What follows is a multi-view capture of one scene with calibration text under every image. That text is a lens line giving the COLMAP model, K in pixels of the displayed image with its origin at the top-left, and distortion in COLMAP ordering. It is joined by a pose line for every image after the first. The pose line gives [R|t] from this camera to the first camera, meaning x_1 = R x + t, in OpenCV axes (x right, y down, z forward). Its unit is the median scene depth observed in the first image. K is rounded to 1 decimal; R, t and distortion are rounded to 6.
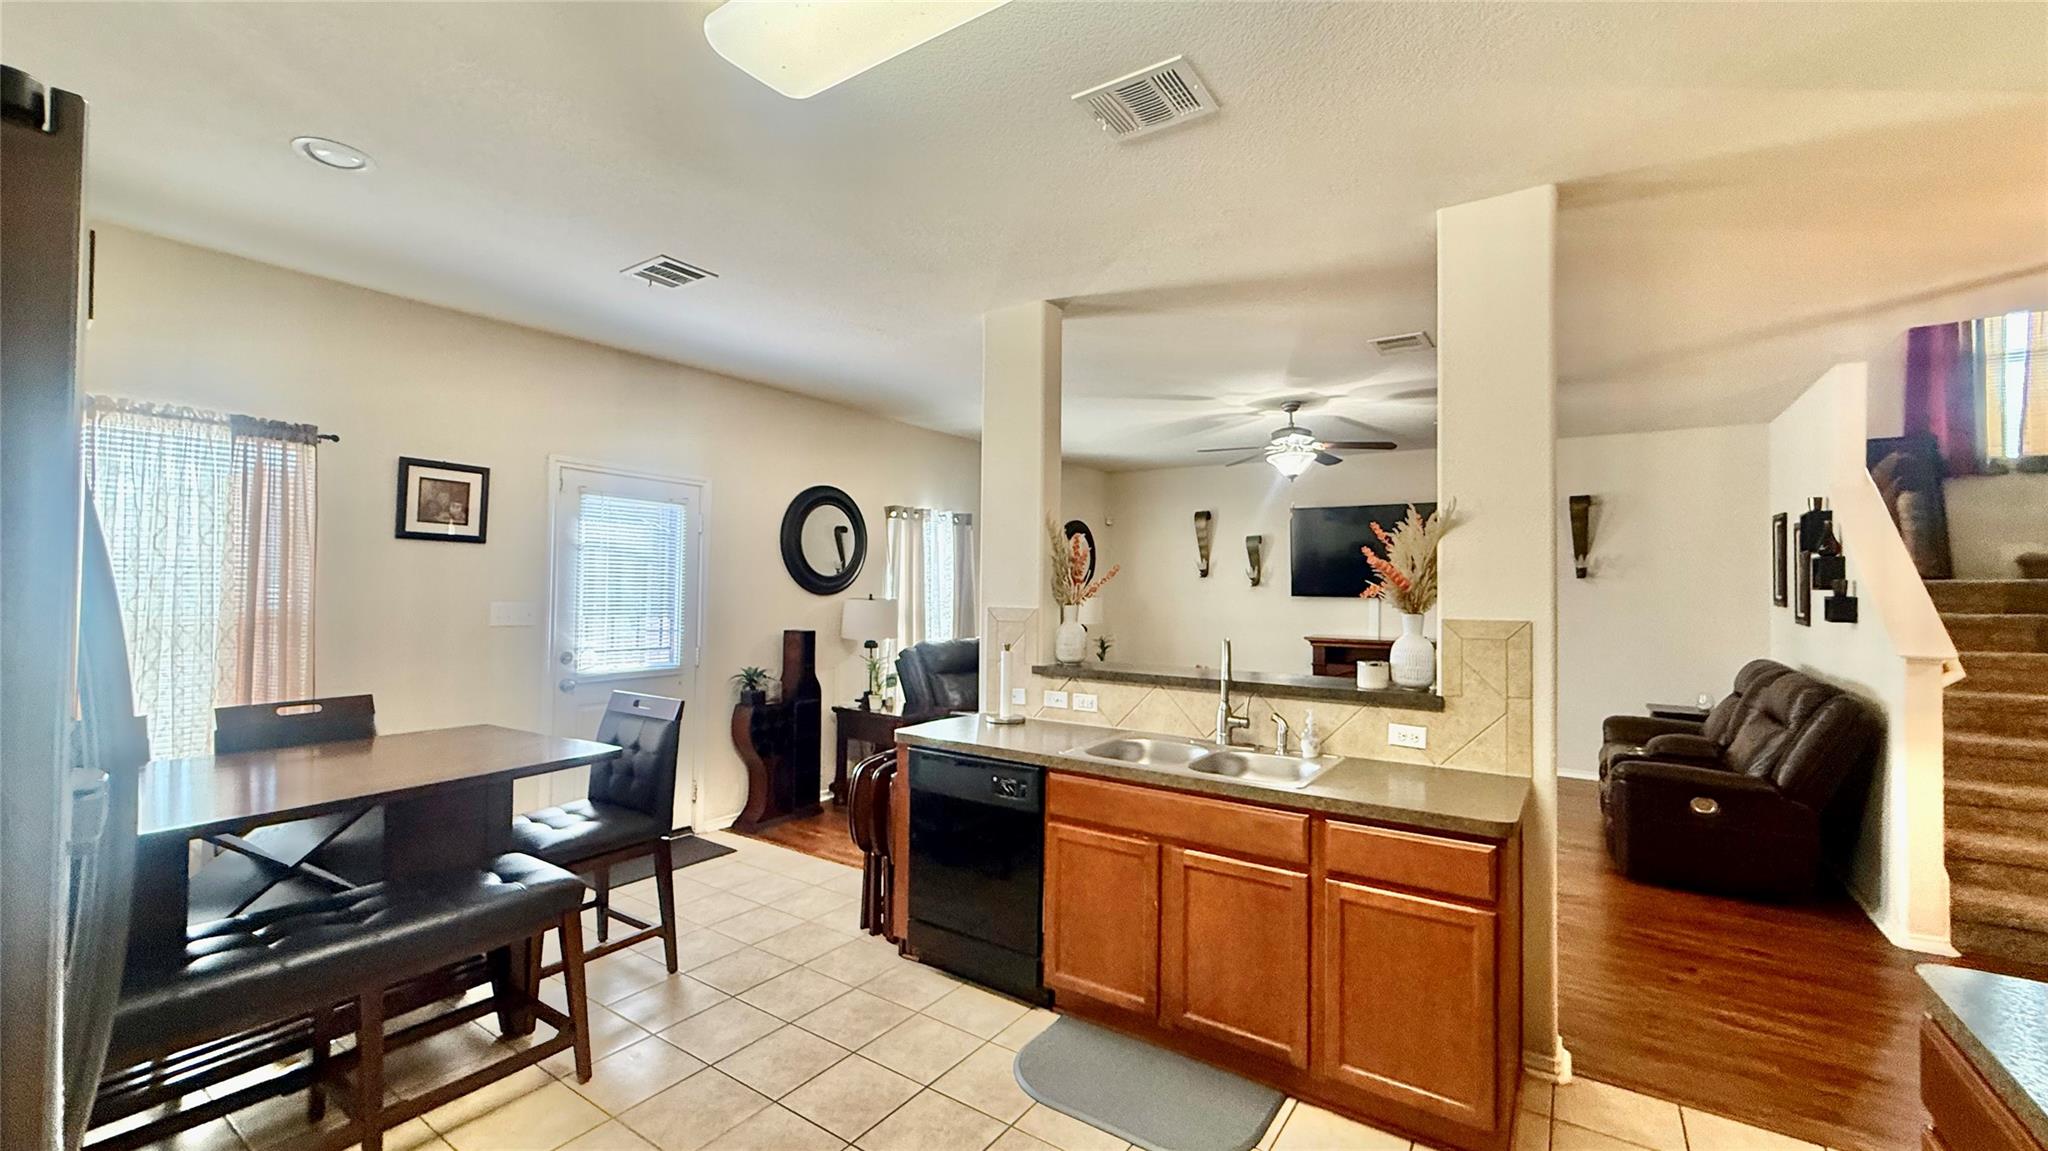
lens RADIAL K [[818.4, 0, 1021.2], [0, 818.4, 575.9], [0, 0, 1]] dist [-0.000334, 0.000697]
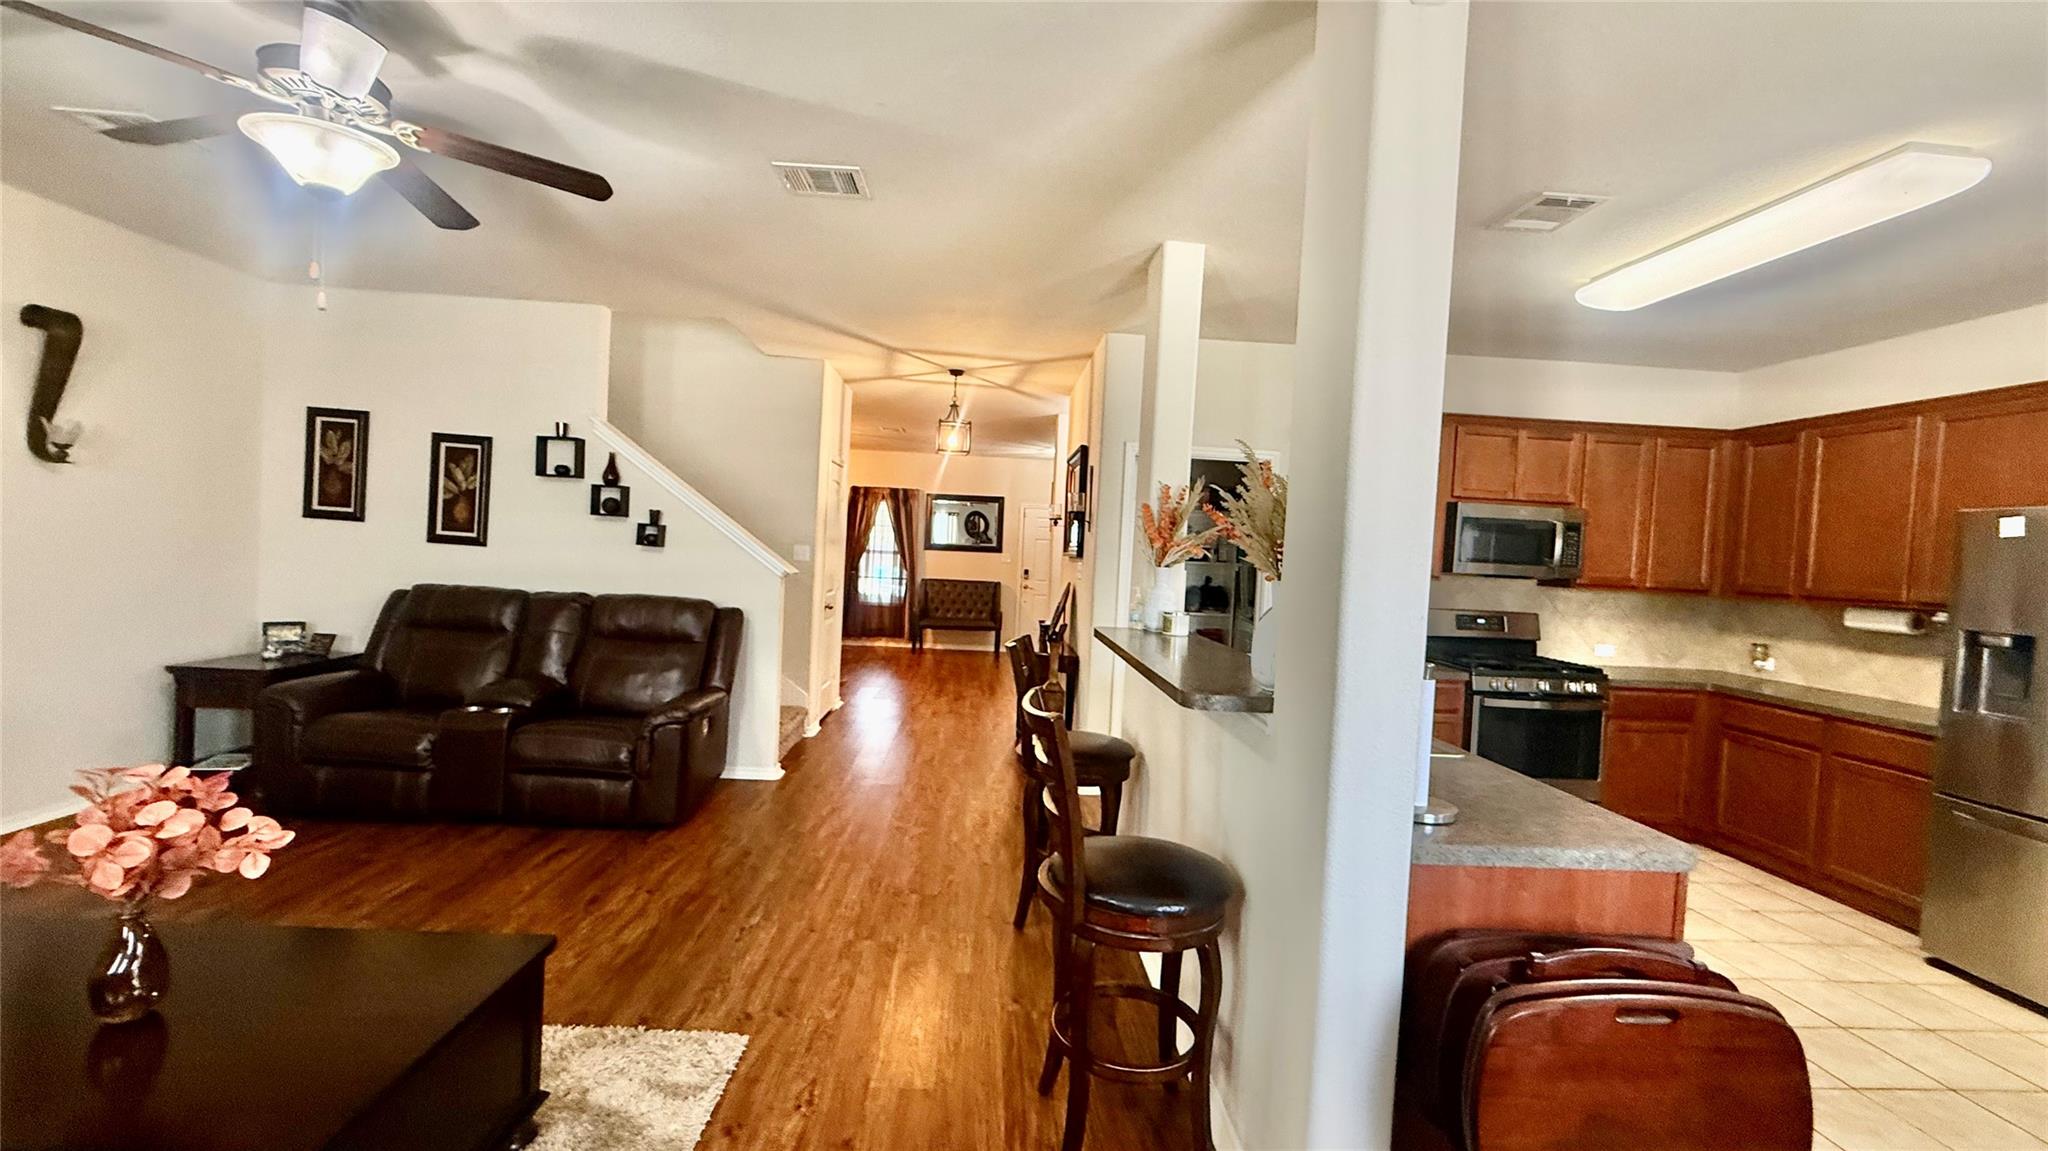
lens RADIAL K [[818.4, 0, 1021.2], [0, 818.4, 575.9], [0, 0, 1]] dist [-0.000334, 0.000697]
pose [[-0.602528, -0.070293, 0.794996, -0.171177], [-0.071154, 0.996878, 0.034215, 0.017774], [-0.794919, -0.035951, -0.605649, 0.958652]]
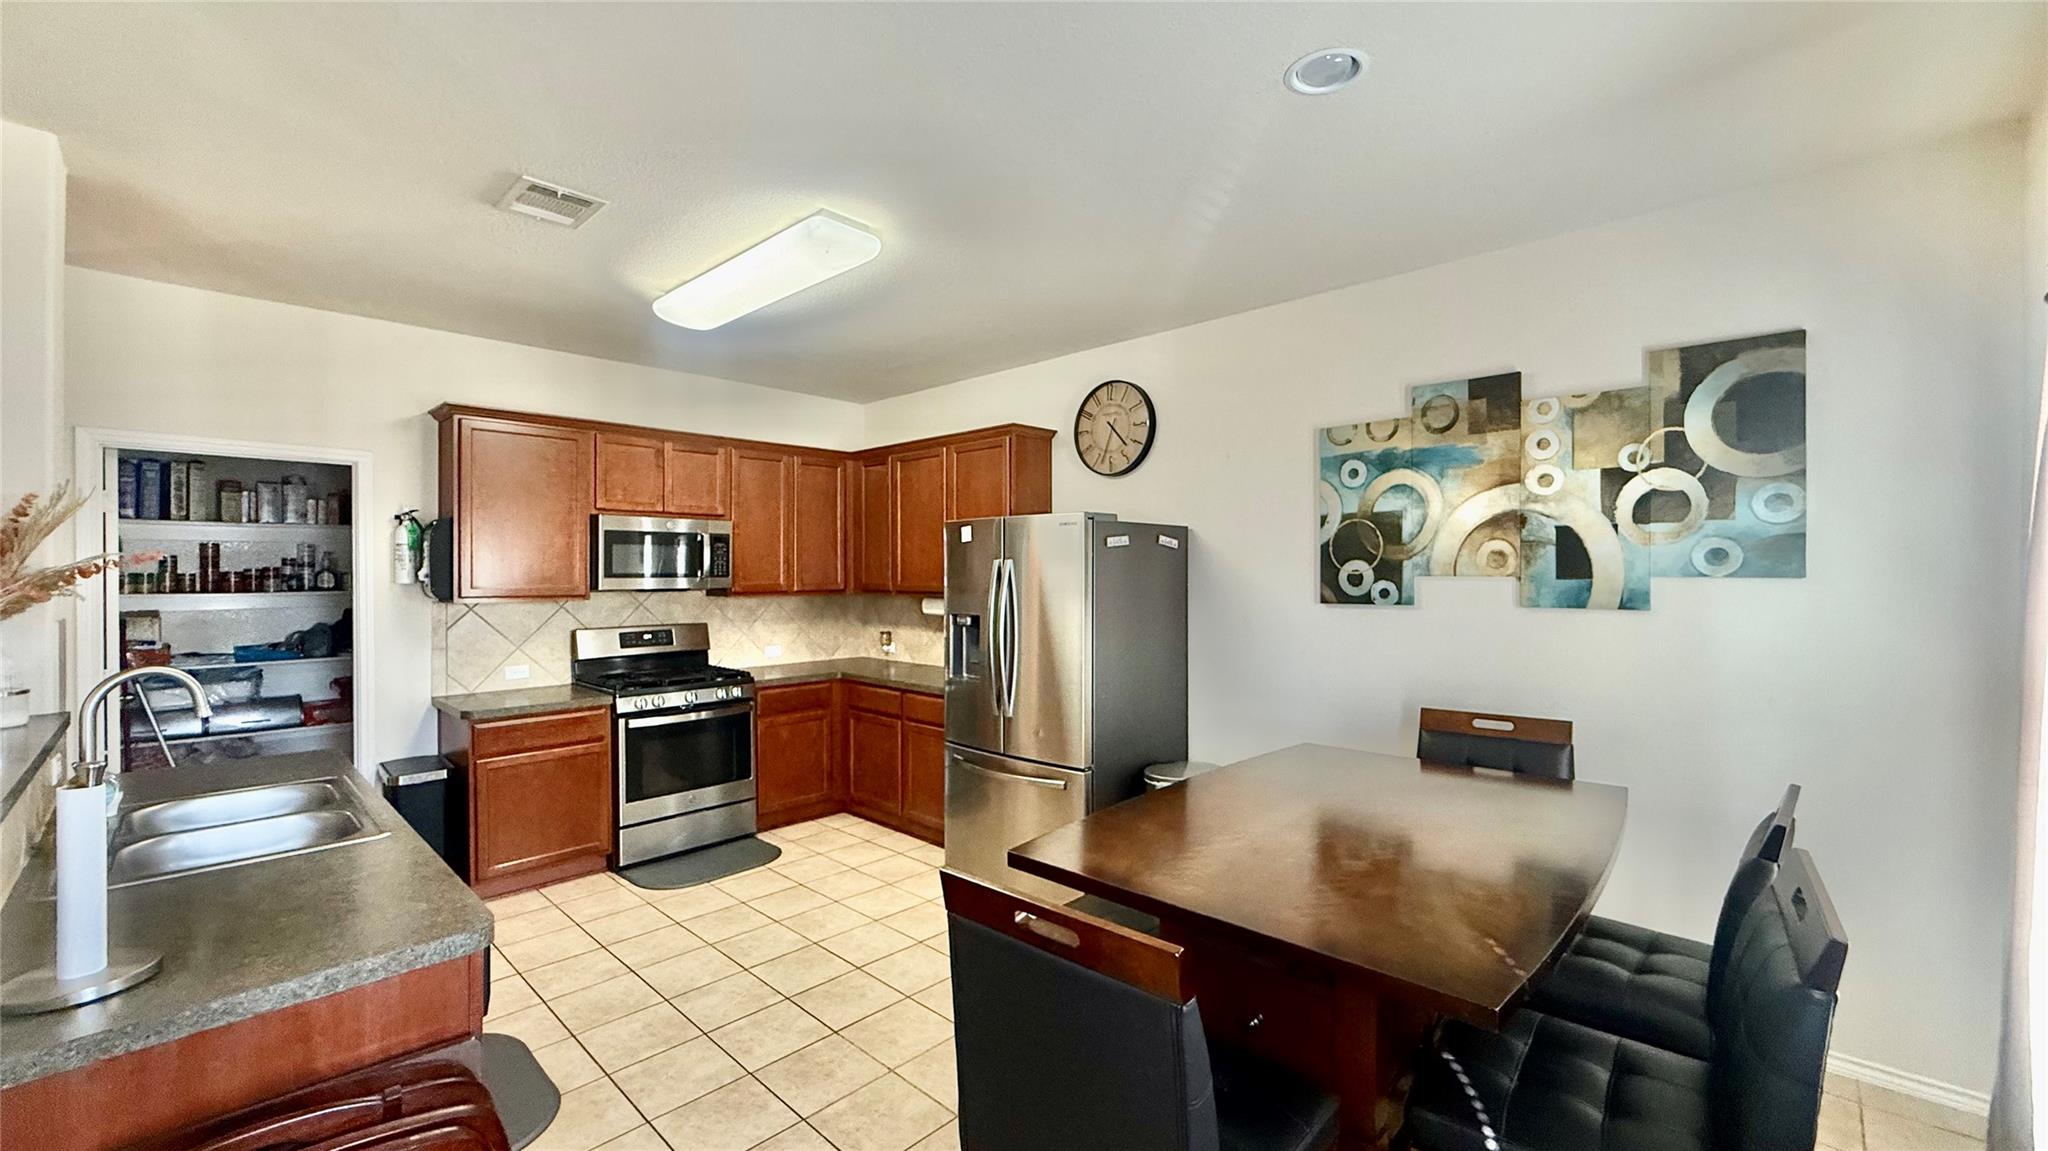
lens RADIAL K [[818.4, 0, 1021.2], [0, 818.4, 575.9], [0, 0, 1]] dist [-0.000334, 0.000697]
pose [[-0.986236, -0.011834, 0.164922, -0.298040], [-0.013544, 0.999866, -0.009245, 0.000114], [-0.164790, -0.011351, -0.986263, 0.808240]]
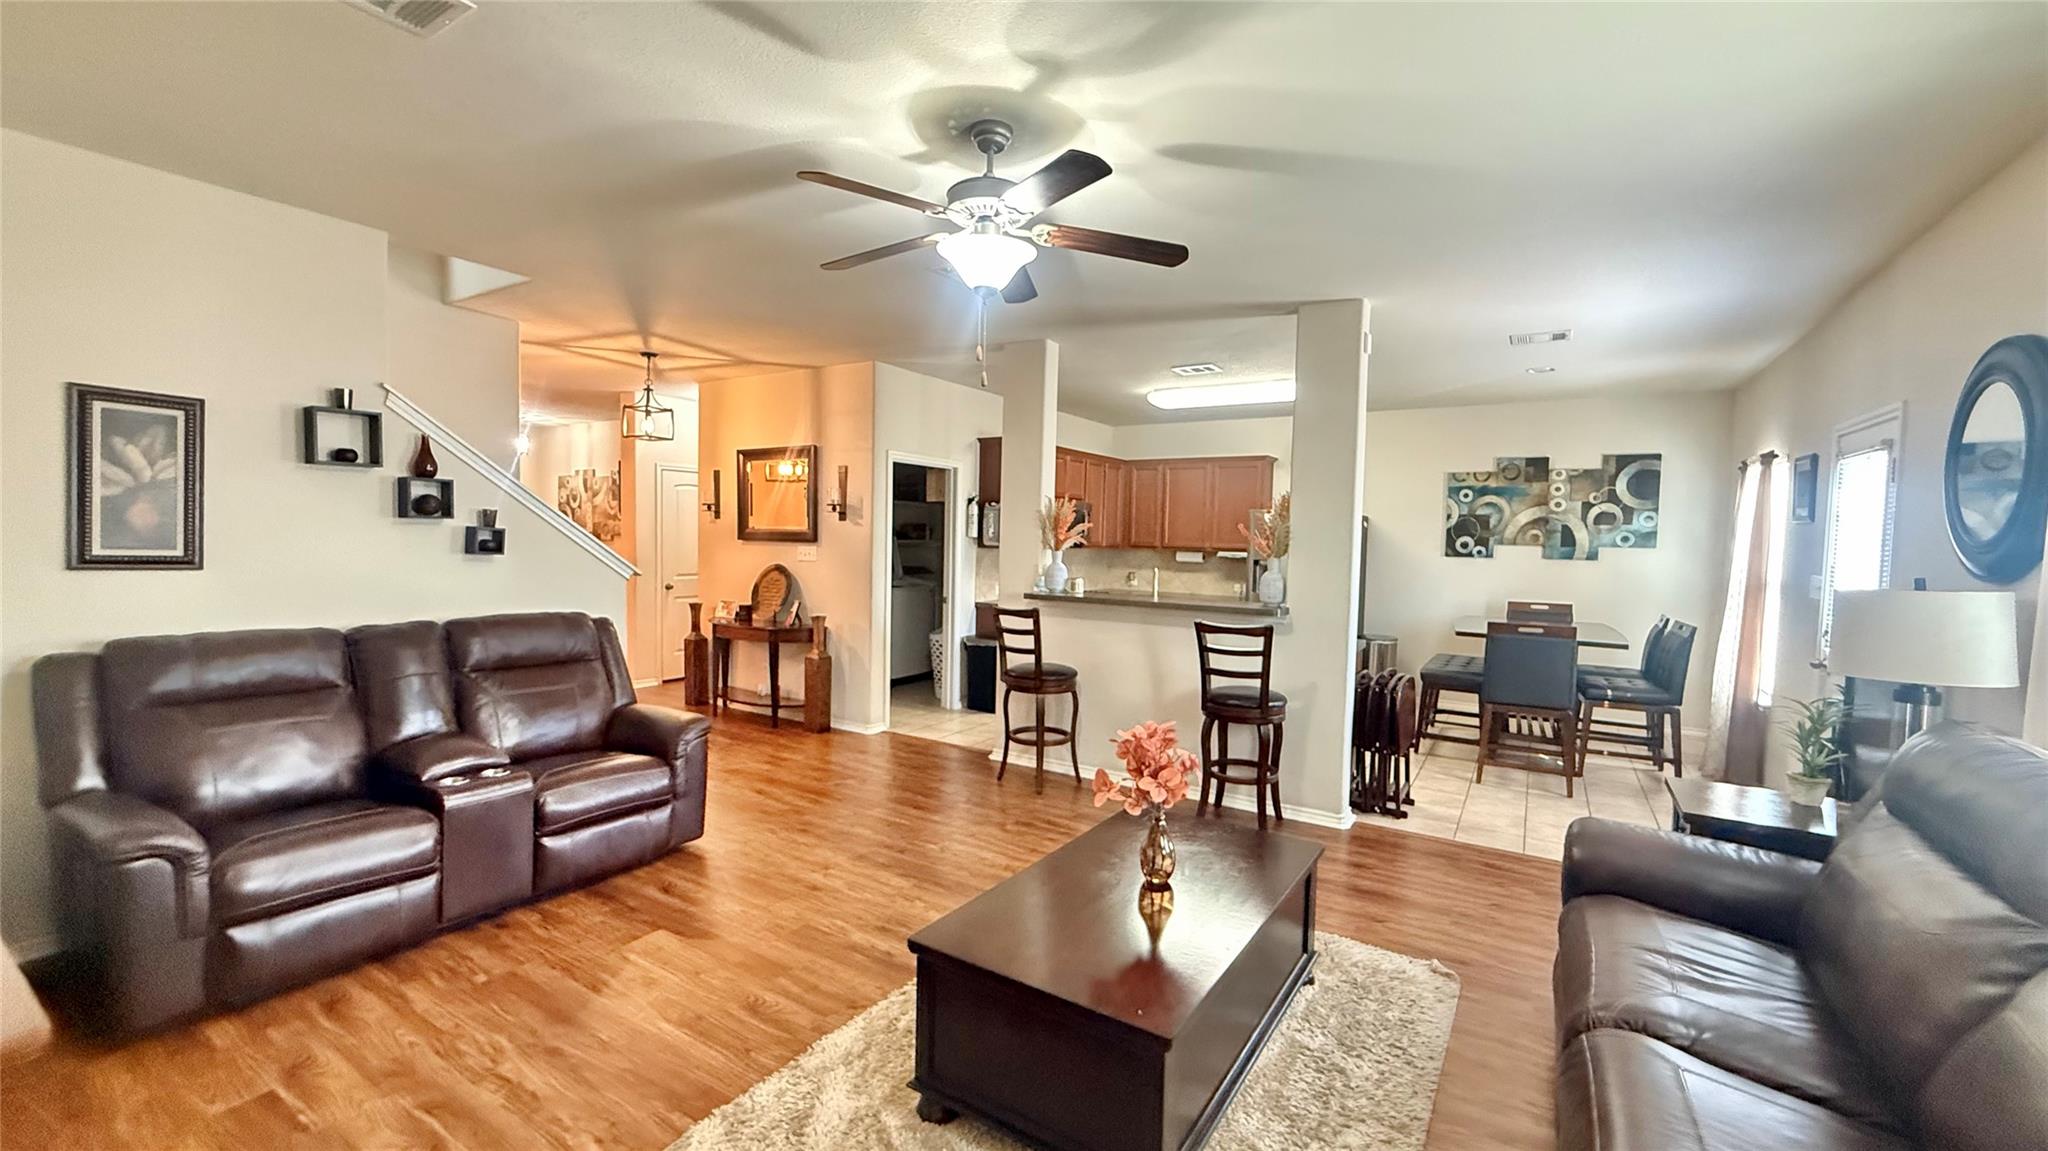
lens RADIAL K [[818.4, 0, 1021.2], [0, 818.4, 575.9], [0, 0, 1]] dist [-0.000334, 0.000697]
pose [[-0.998812, -0.032644, -0.036177, 0.319511], [-0.033841, 0.998883, 0.032988, 0.023594], [0.035059, 0.034173, -0.998801, 1.456984]]
